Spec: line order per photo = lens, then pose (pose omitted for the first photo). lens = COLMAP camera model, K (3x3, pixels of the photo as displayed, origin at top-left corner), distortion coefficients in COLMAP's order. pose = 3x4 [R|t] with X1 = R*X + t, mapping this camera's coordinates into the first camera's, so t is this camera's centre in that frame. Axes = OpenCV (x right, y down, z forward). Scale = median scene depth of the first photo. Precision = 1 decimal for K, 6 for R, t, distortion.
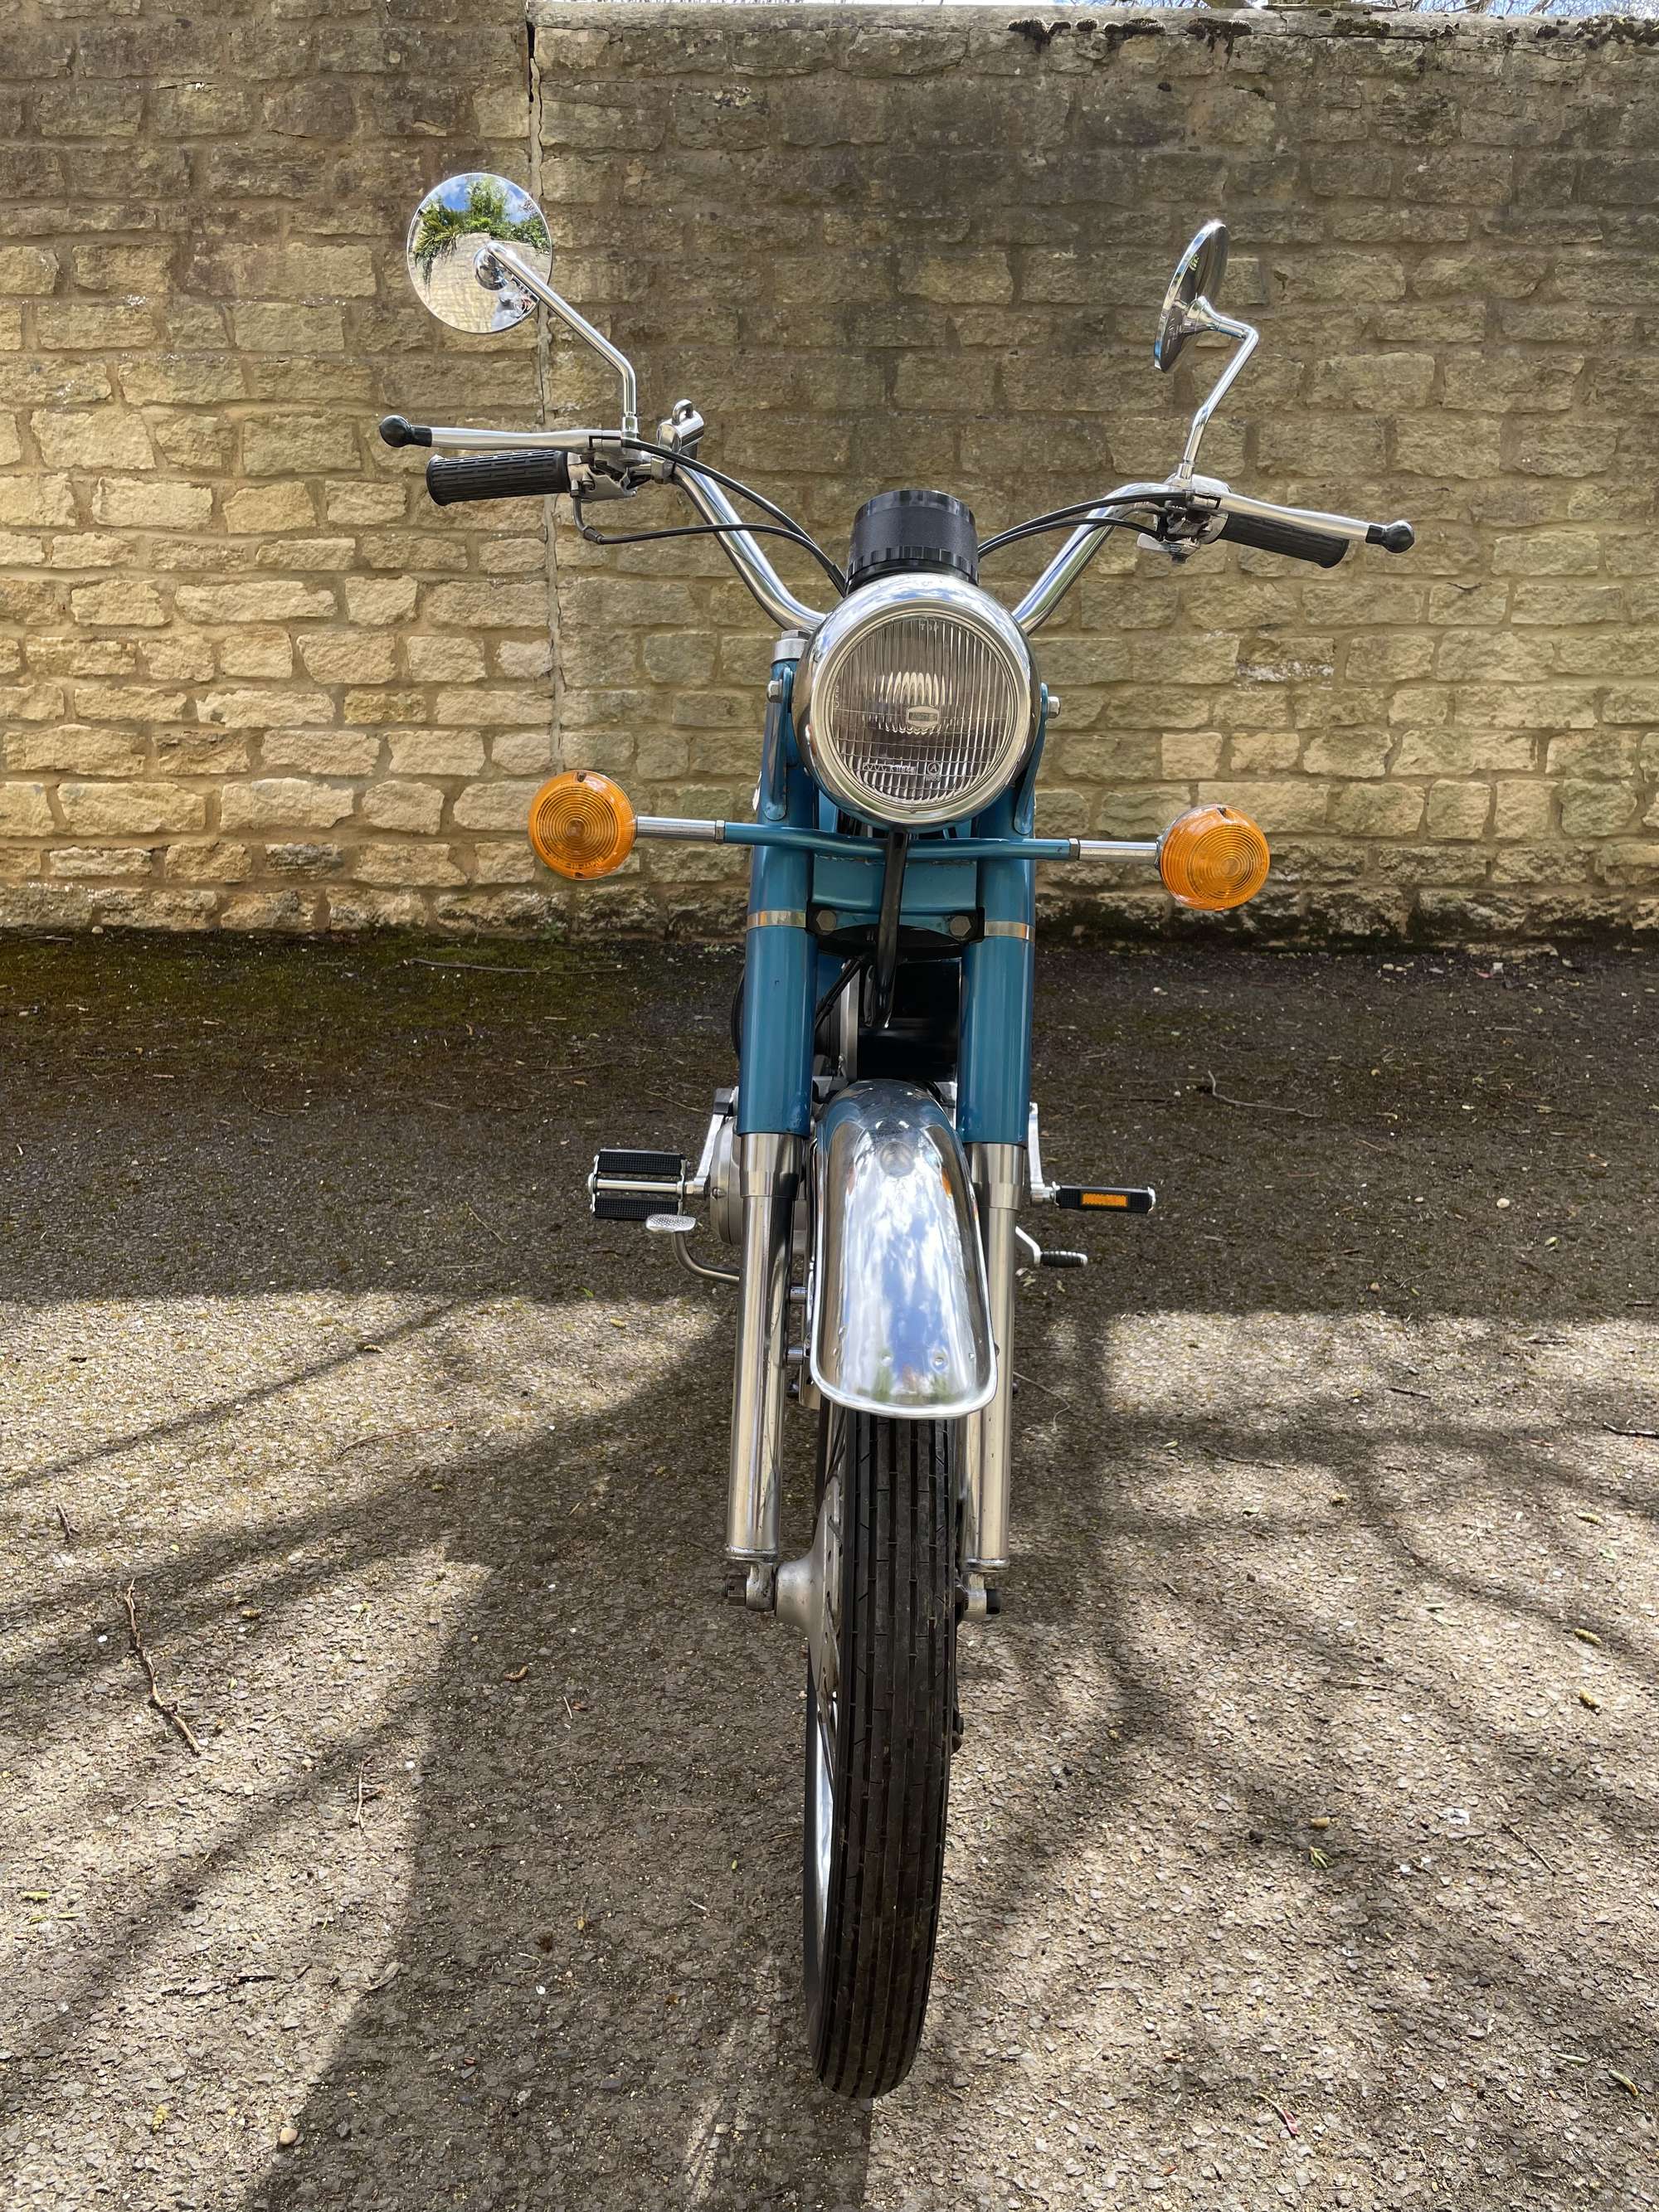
lens RADIAL K [[1667.5, 0, 818.3], [0, 1667.5, 1120.7], [0, 0, 1]] dist [0.101341, -0.134349]
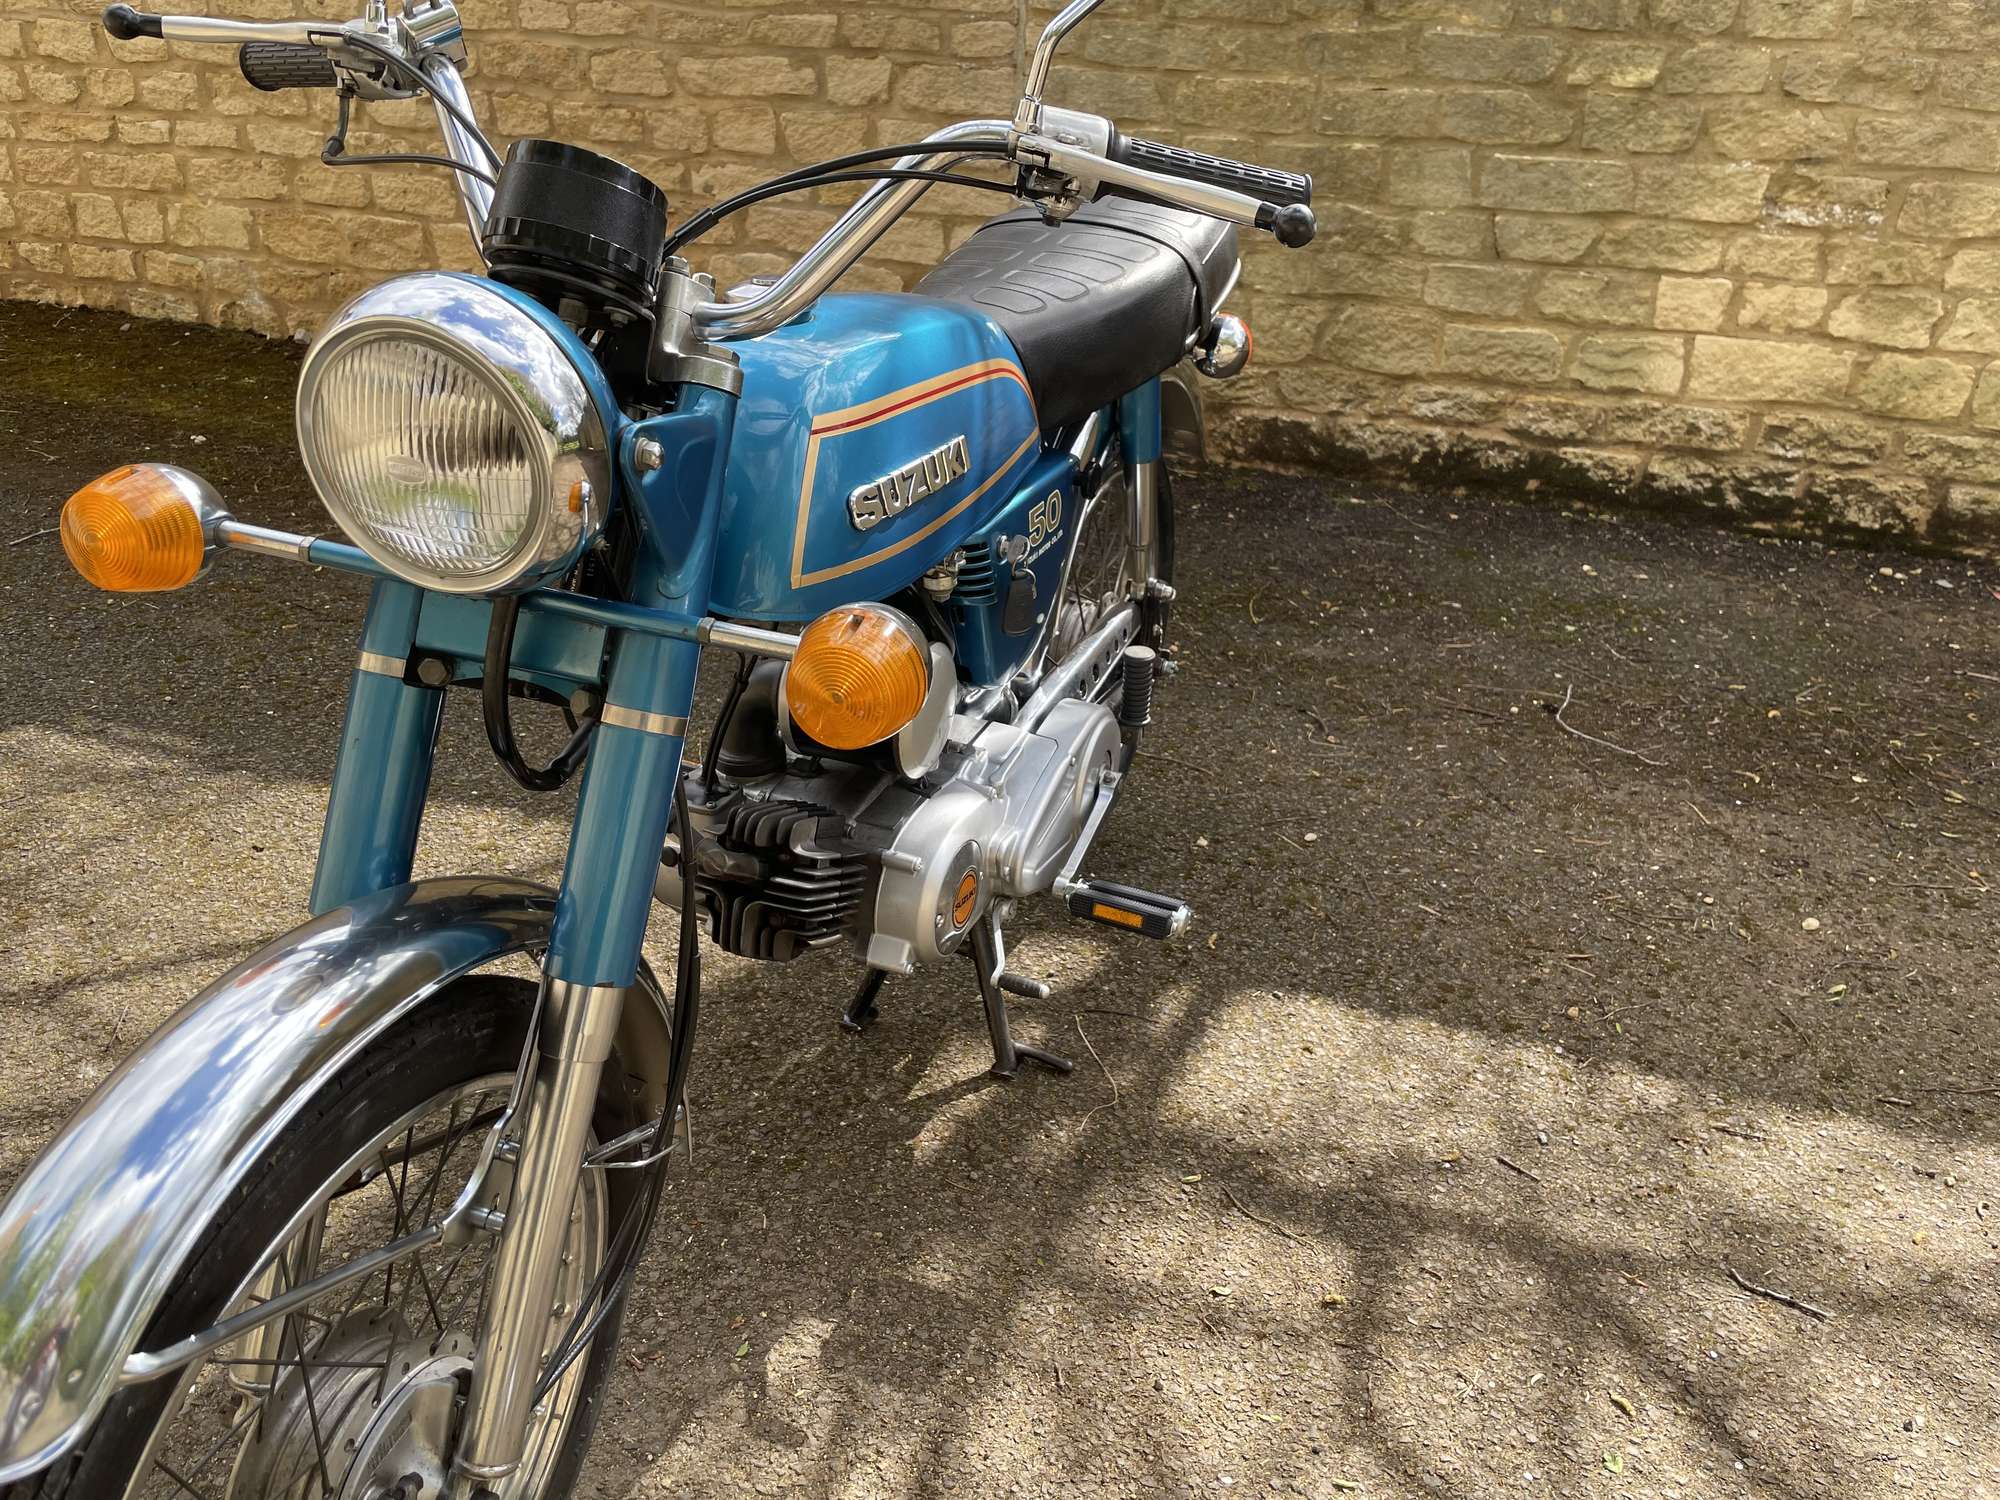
lens RADIAL K [[1507.6, 0, 1021.7], [0, 1507.6, 752.9], [0, 0, 1]] dist [0.101341, -0.134349]
pose [[0.950405, 0.165725, -0.263185, 0.140287], [-0.127408, 0.979405, 0.156629, -0.068167], [0.283722, -0.115329, 0.951946, 0.105961]]
